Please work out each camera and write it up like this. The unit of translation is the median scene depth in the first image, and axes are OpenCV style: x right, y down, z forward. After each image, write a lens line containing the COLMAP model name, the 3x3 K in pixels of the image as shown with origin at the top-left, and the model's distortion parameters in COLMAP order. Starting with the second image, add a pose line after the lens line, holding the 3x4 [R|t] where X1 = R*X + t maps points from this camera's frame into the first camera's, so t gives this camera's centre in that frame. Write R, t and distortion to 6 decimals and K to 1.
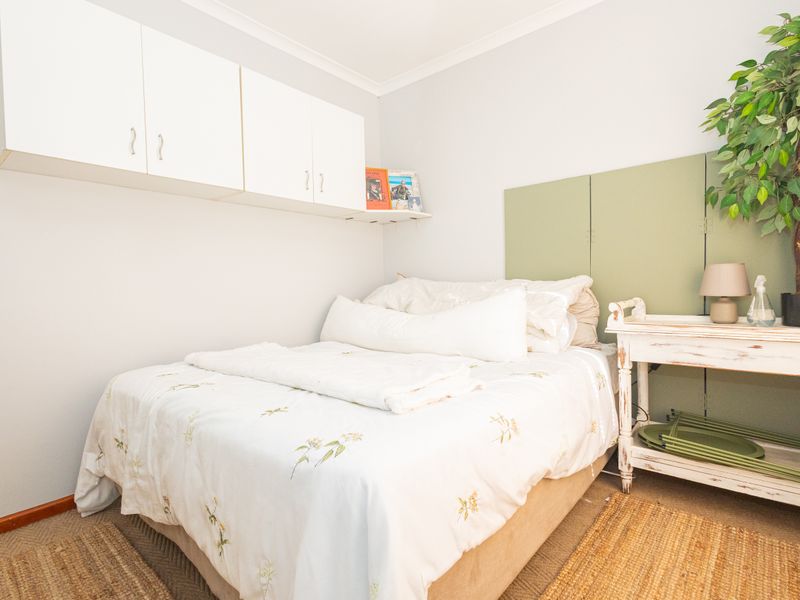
lens RADIAL K [[418.0, 0, 396.1], [0, 418.0, 299.1], [0, 0, 1]] dist [0.004287, 0.000789]
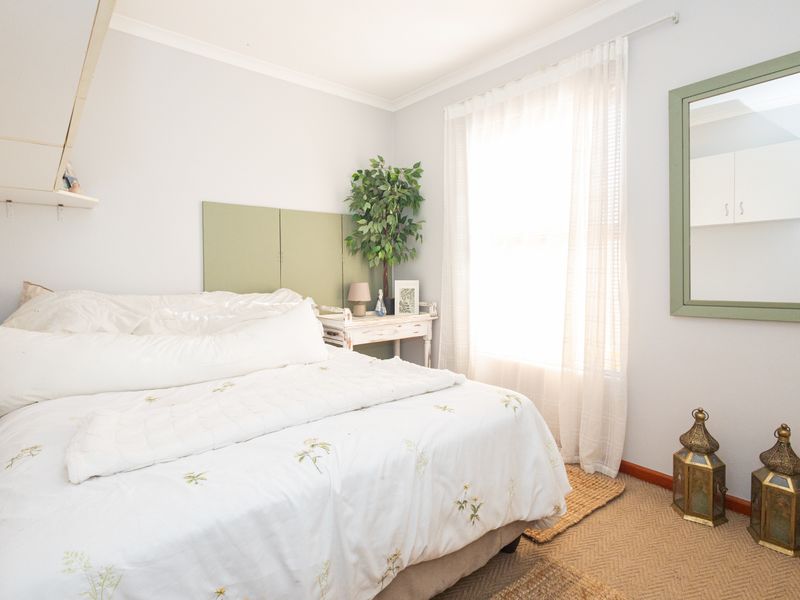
lens RADIAL K [[418.0, 0, 396.1], [0, 418.0, 299.1], [0, 0, 1]] dist [0.004287, 0.000789]
pose [[0.189799, -0.034167, 0.981228, -0.728674], [0.034740, 0.999002, 0.028066, -0.047617], [-0.981208, 0.028761, 0.190796, 0.419517]]
